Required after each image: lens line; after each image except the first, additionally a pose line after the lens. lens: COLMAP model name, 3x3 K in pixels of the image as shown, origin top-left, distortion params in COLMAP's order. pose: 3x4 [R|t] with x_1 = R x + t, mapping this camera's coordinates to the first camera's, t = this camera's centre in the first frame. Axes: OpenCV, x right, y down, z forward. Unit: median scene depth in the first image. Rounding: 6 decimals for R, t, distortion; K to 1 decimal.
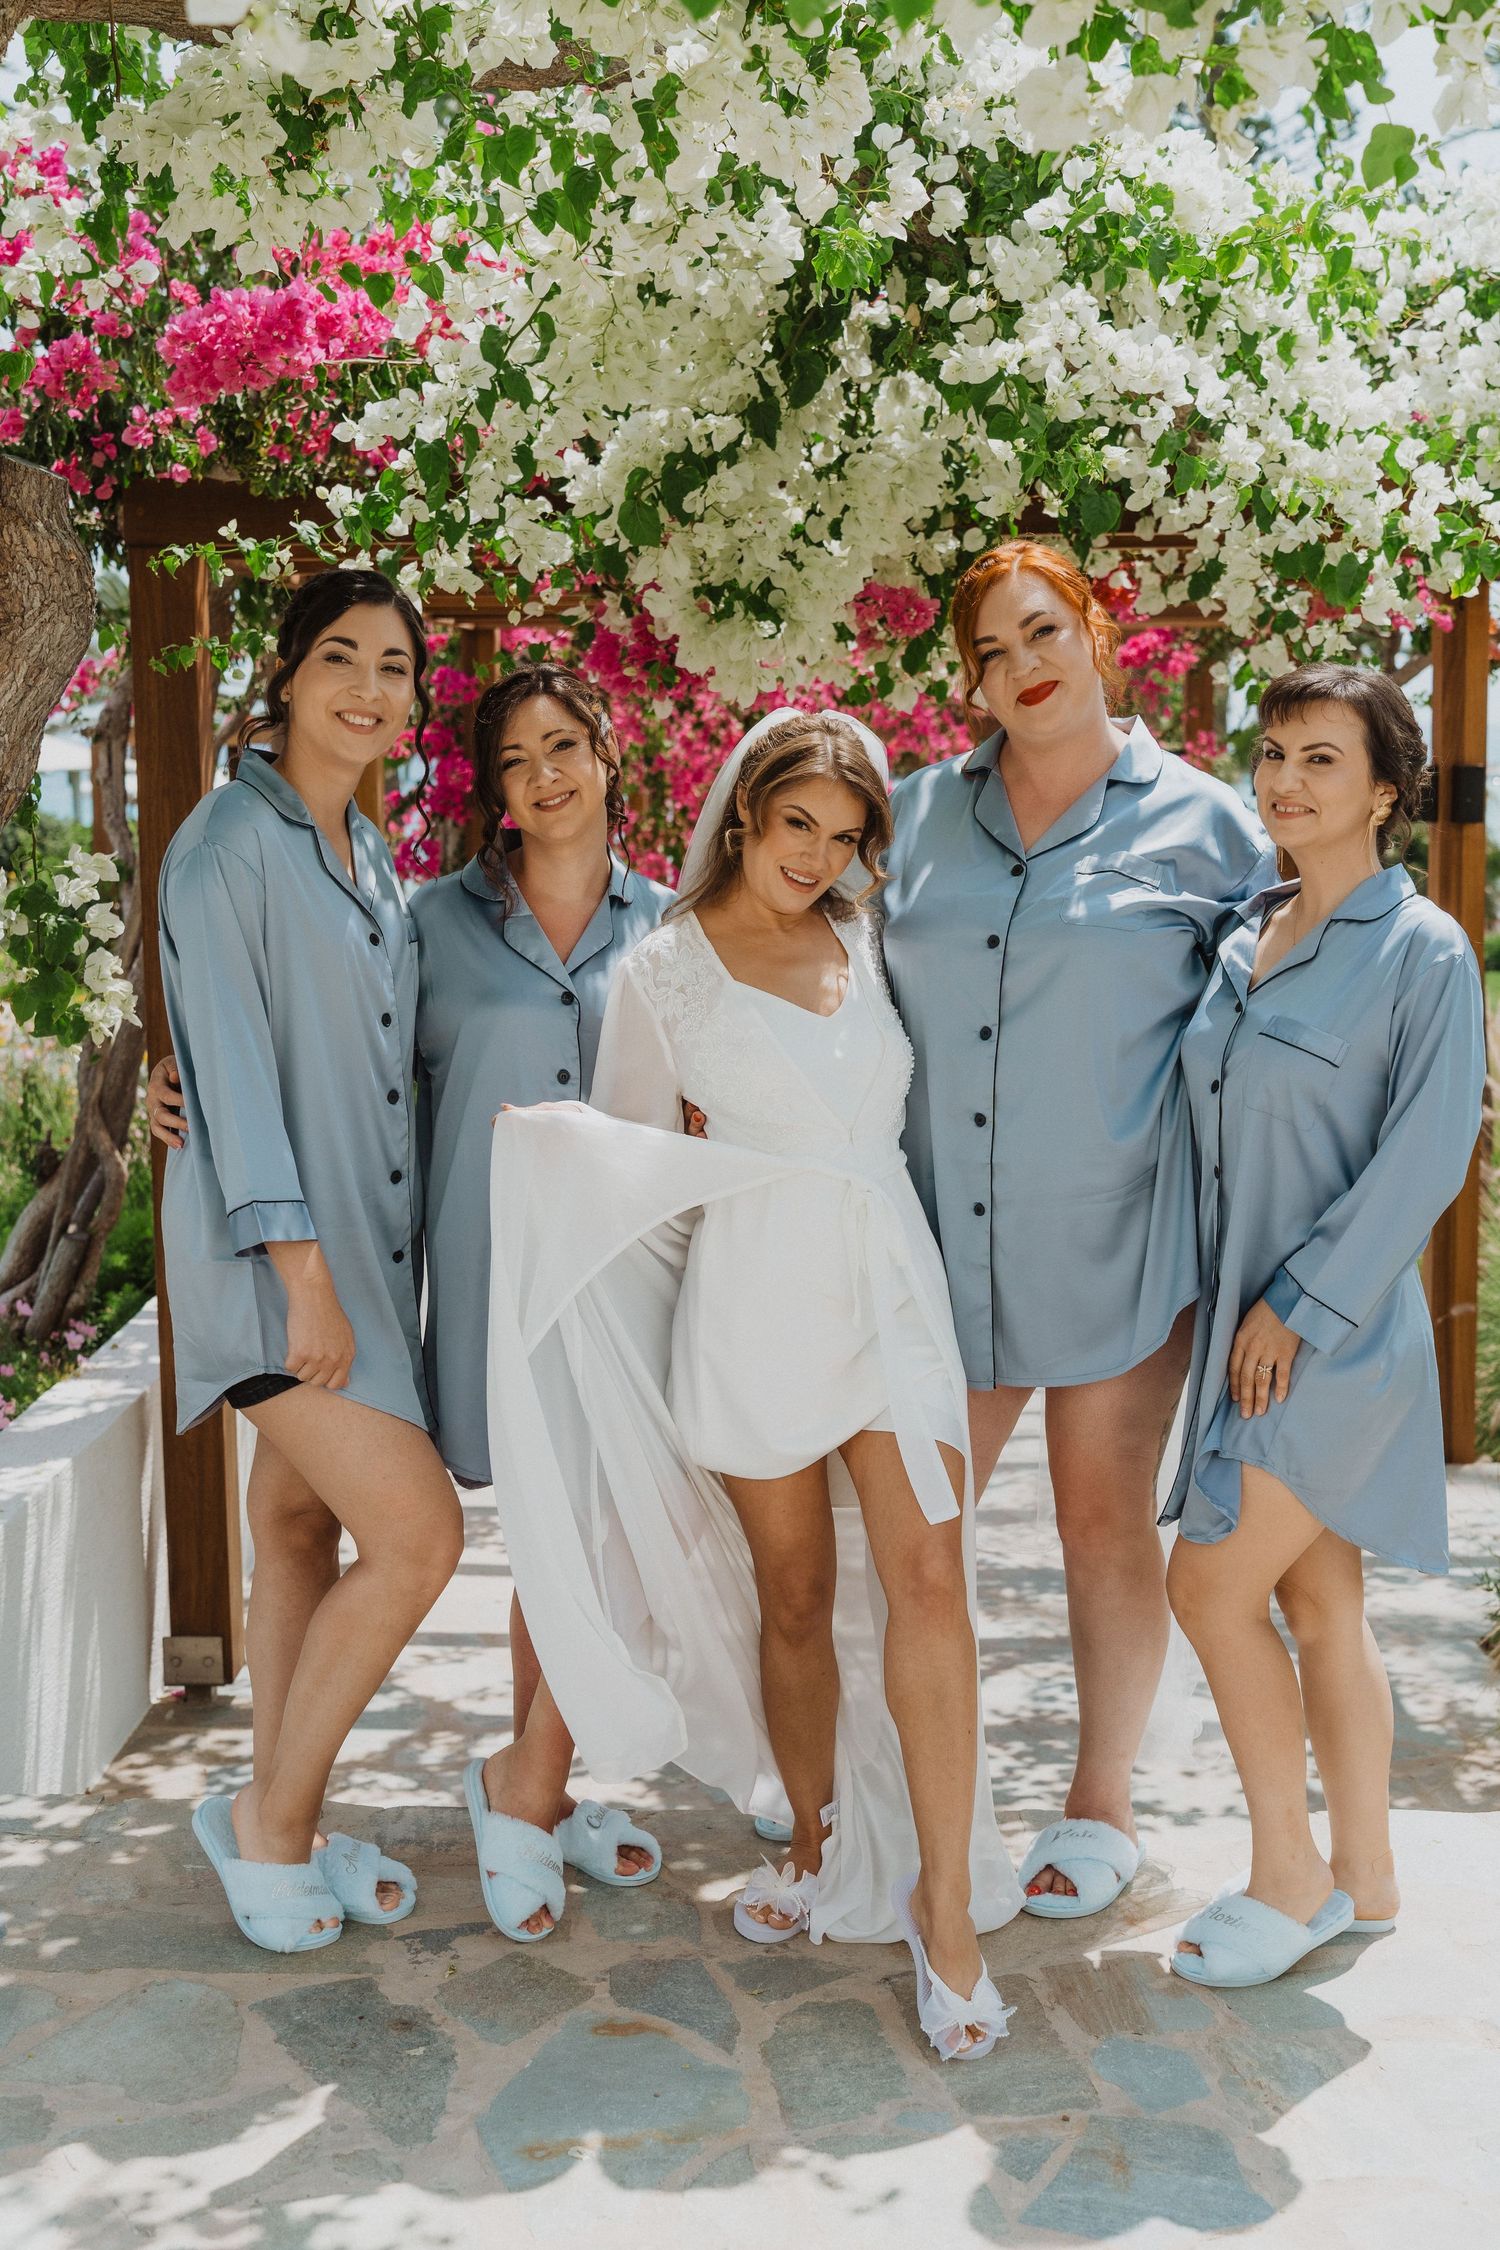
lens RADIAL K [[2652.0, 0, 750.0], [0, 2652.0, 1125.0], [0, 0, 1]] dist [-0.002516, -0.002206]
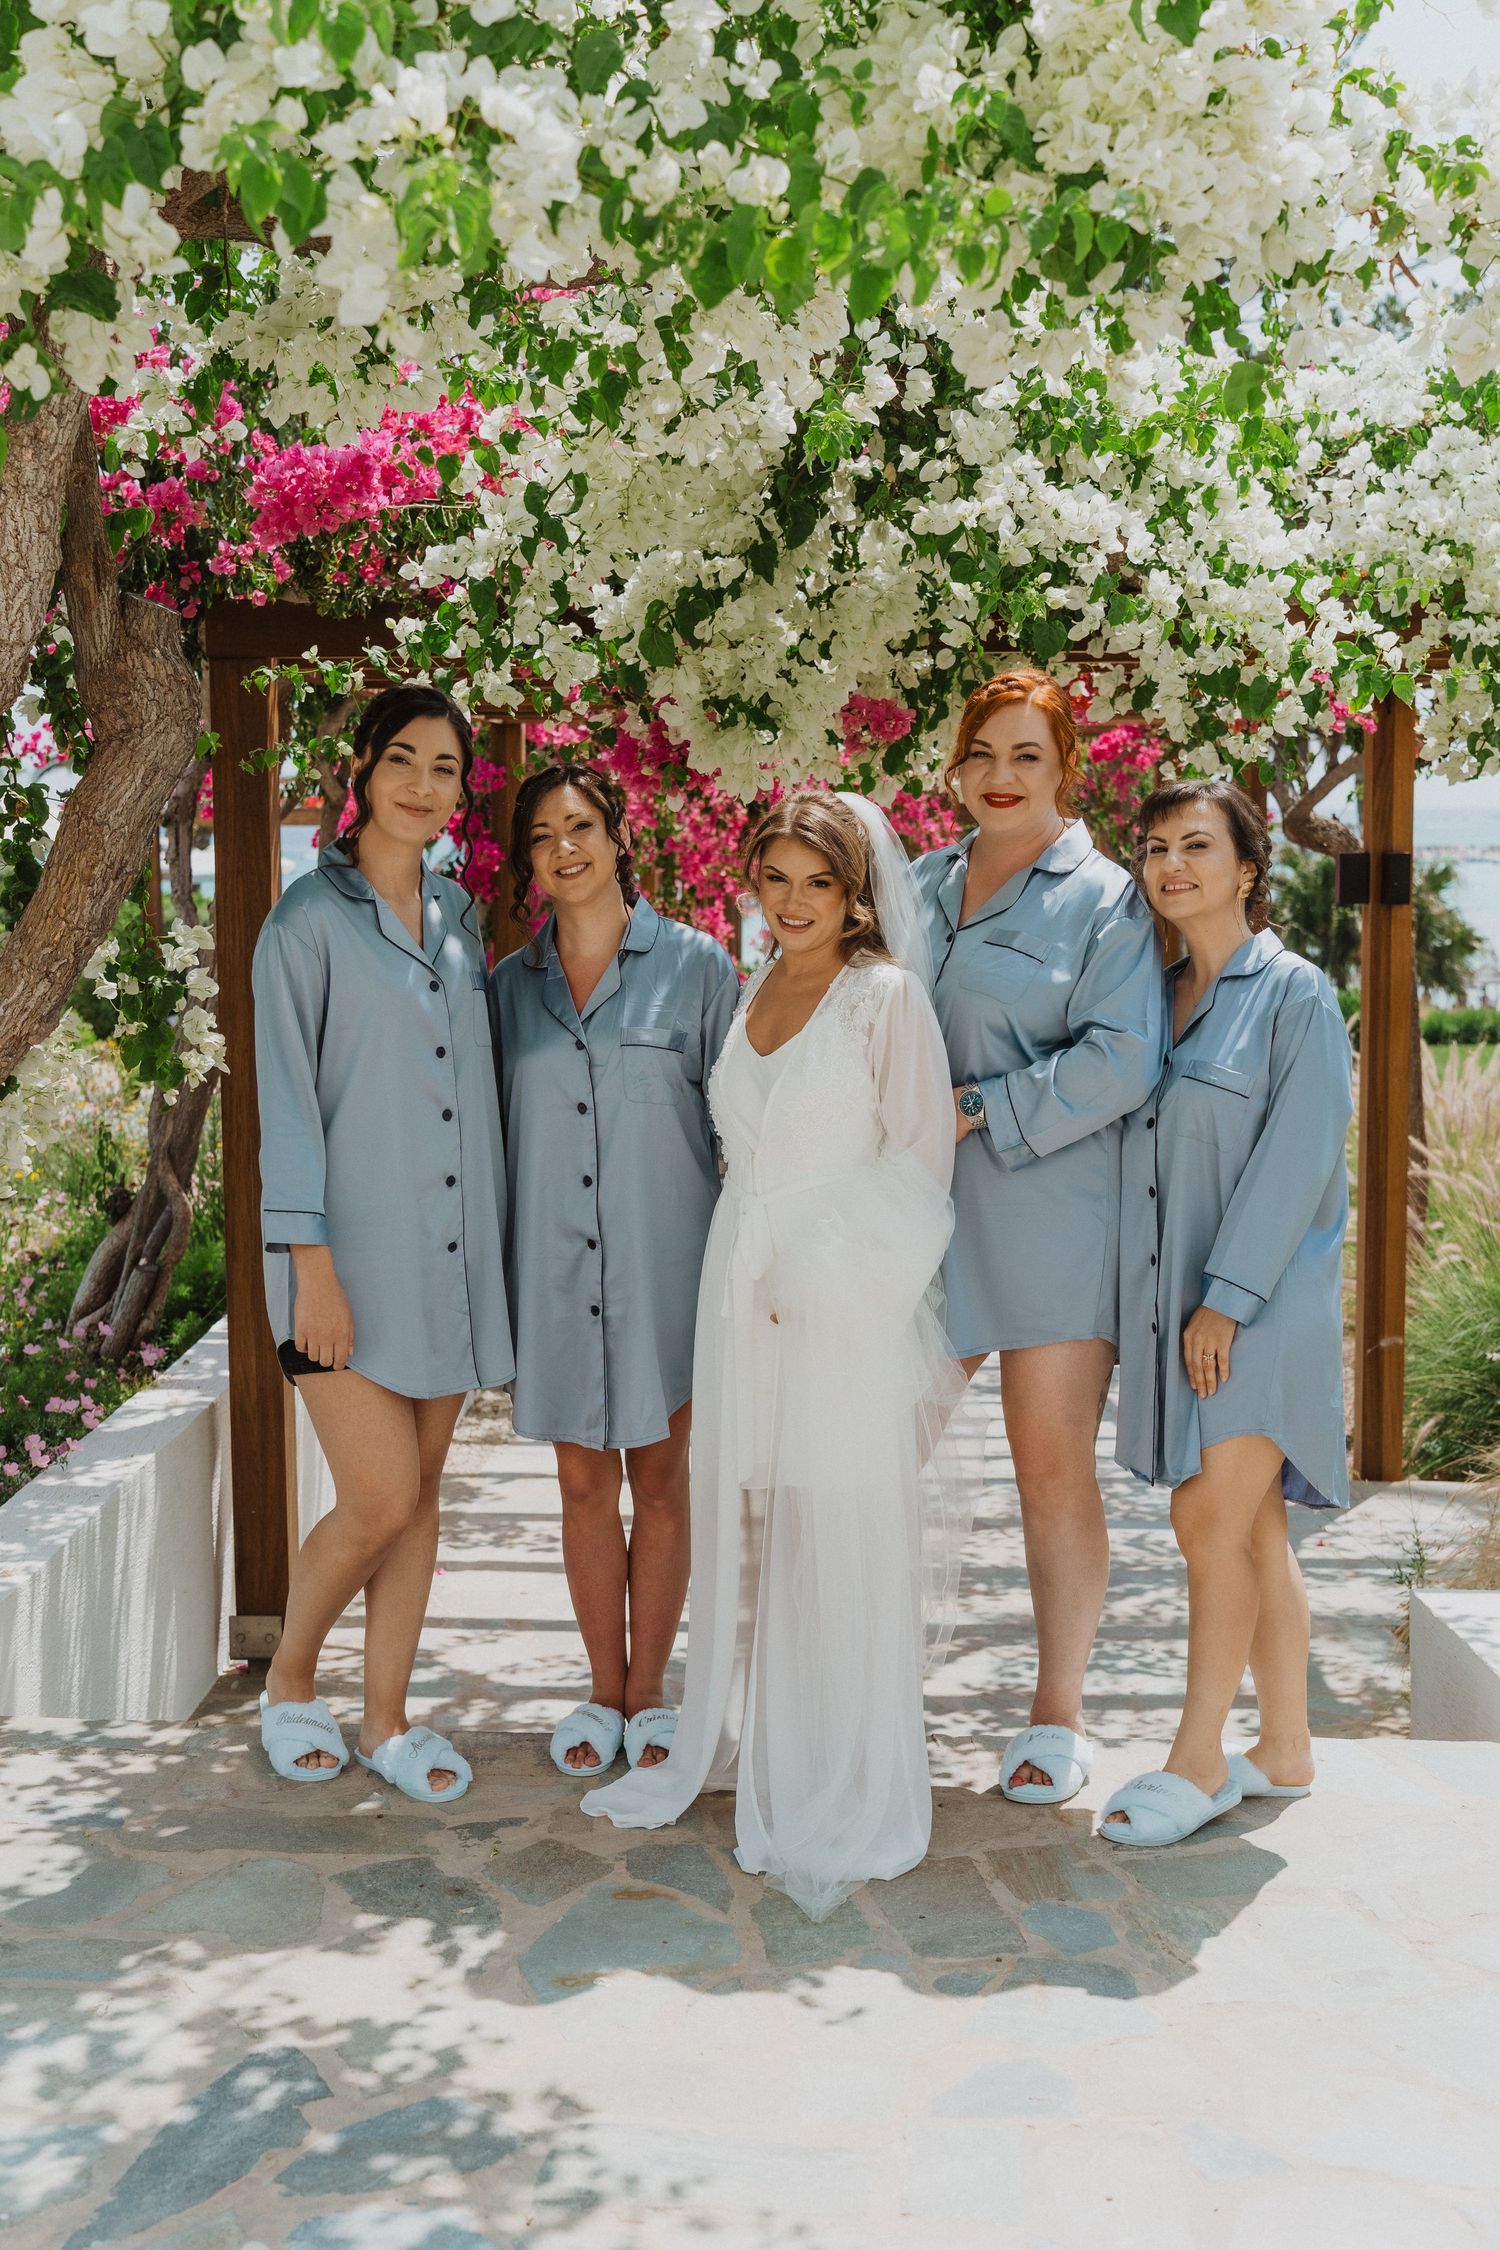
lens RADIAL K [[2610.6, 0, 786.2], [0, 2610.6, 1134.6], [0, 0, 1]] dist [0.002081, -0.000436]
pose [[0.999925, 0.003323, 0.011749, 0.002580], [-0.003043, 0.999712, -0.023791, 0.015730], [-0.011825, 0.023753, 0.999648, -0.146550]]
